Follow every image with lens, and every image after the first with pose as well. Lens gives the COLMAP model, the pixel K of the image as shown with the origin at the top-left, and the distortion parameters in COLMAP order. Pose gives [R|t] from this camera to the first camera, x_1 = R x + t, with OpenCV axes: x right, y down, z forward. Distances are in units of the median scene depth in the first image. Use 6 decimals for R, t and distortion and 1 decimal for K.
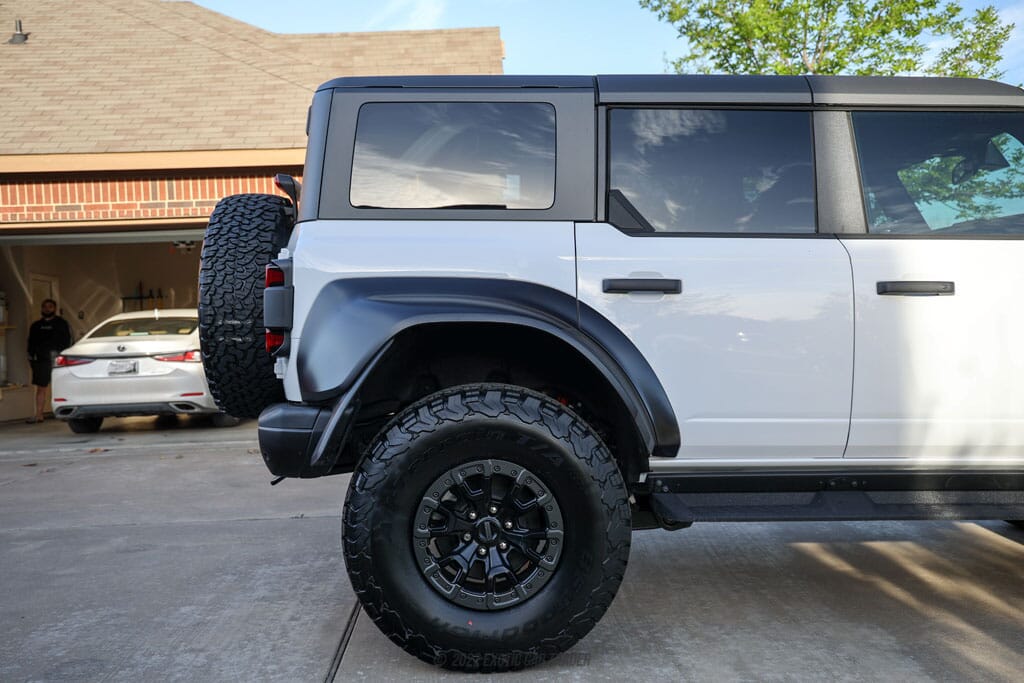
lens RADIAL K [[998.4, 0, 512.0], [0, 998.4, 341.5], [0, 0, 1]] dist [0.033214, 0.019491]
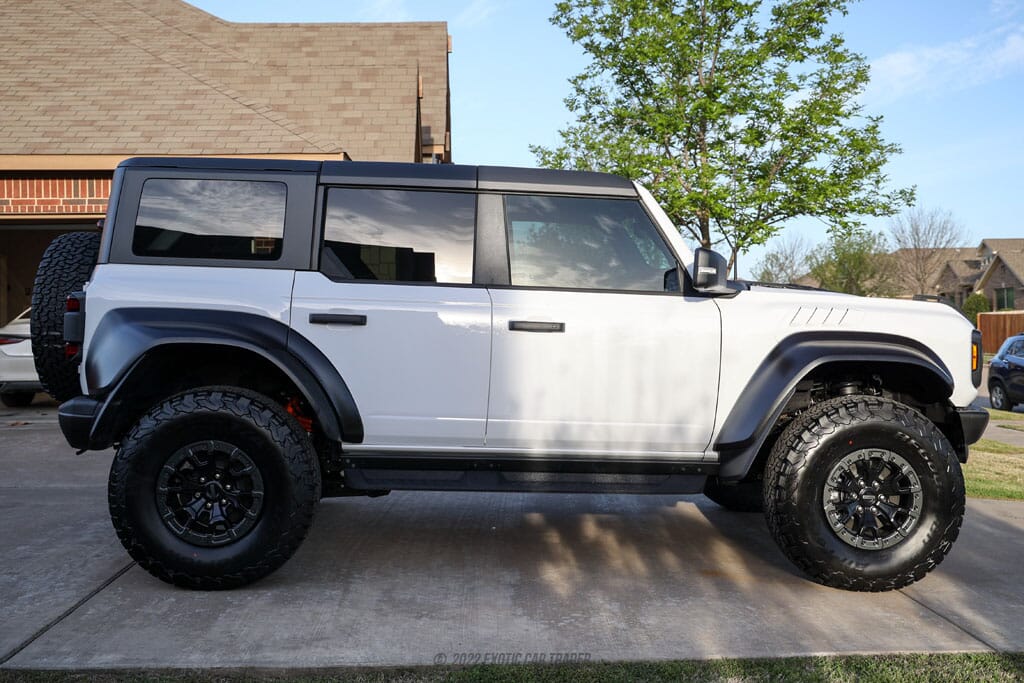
lens RADIAL K [[1057.6, 0, 515.9], [0, 1057.6, 318.1], [0, 0, 1]] dist [-0.001241, 0.021696]
pose [[0.999525, 0.030685, 0.002886, 0.354469], [-0.030677, 0.999525, -0.002863, -0.057213], [-0.002972, 0.002773, 0.999992, -0.447576]]
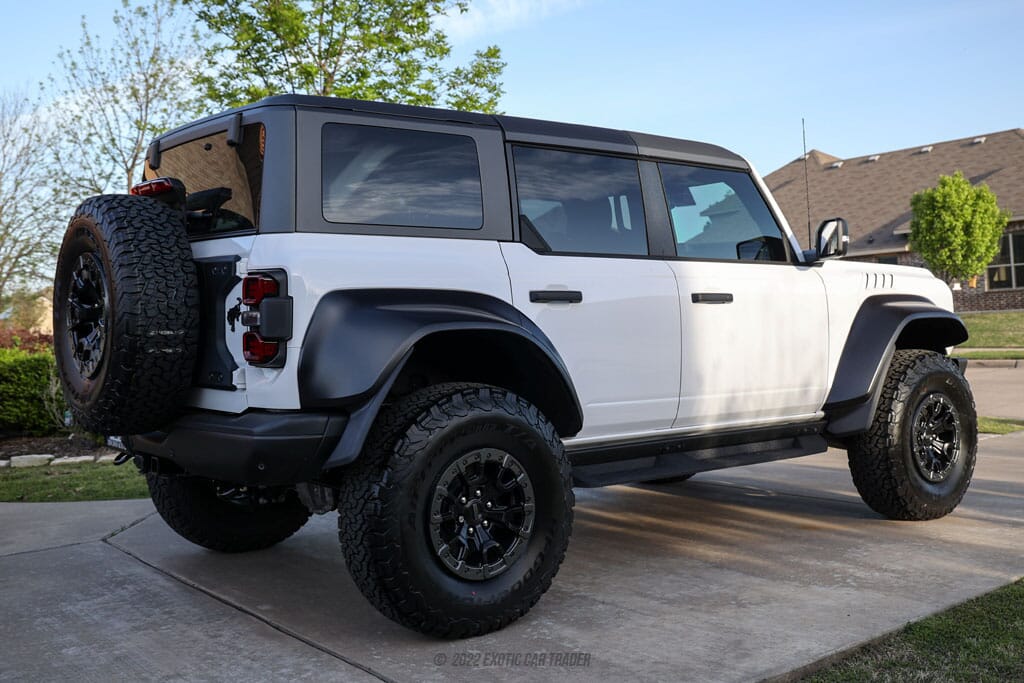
lens RADIAL K [[1104.1, 0, 513.4], [0, 1104.1, 302.7], [0, 0, 1]] dist [-0.023685, 0.004479]
pose [[0.814156, -0.003471, 0.580635, -0.651106], [0.021994, 0.999449, -0.024865, -0.015208], [-0.580229, 0.033015, 0.813784, -0.053064]]
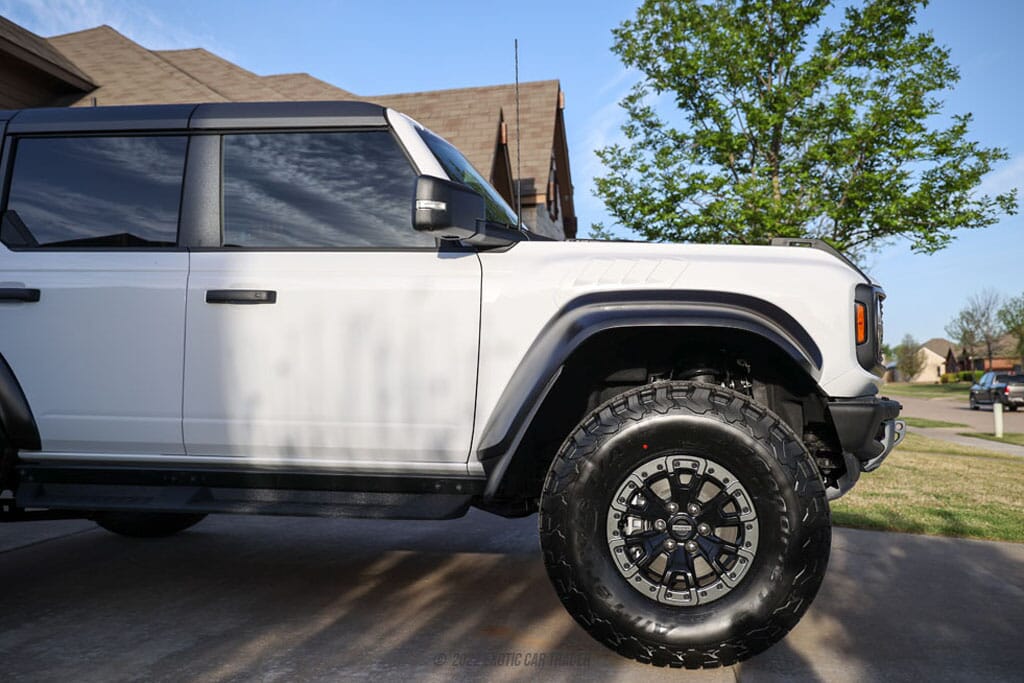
lens RADIAL K [[944.8, 0, 513.6], [0, 944.8, 357.2], [0, 0, 1]] dist [0.021679, 0.018111]
pose [[0.977434, 0.009058, -0.211048, 0.862230], [-0.014352, 0.999619, -0.023567, 0.029308], [0.210754, 0.026064, 0.977192, 0.078415]]
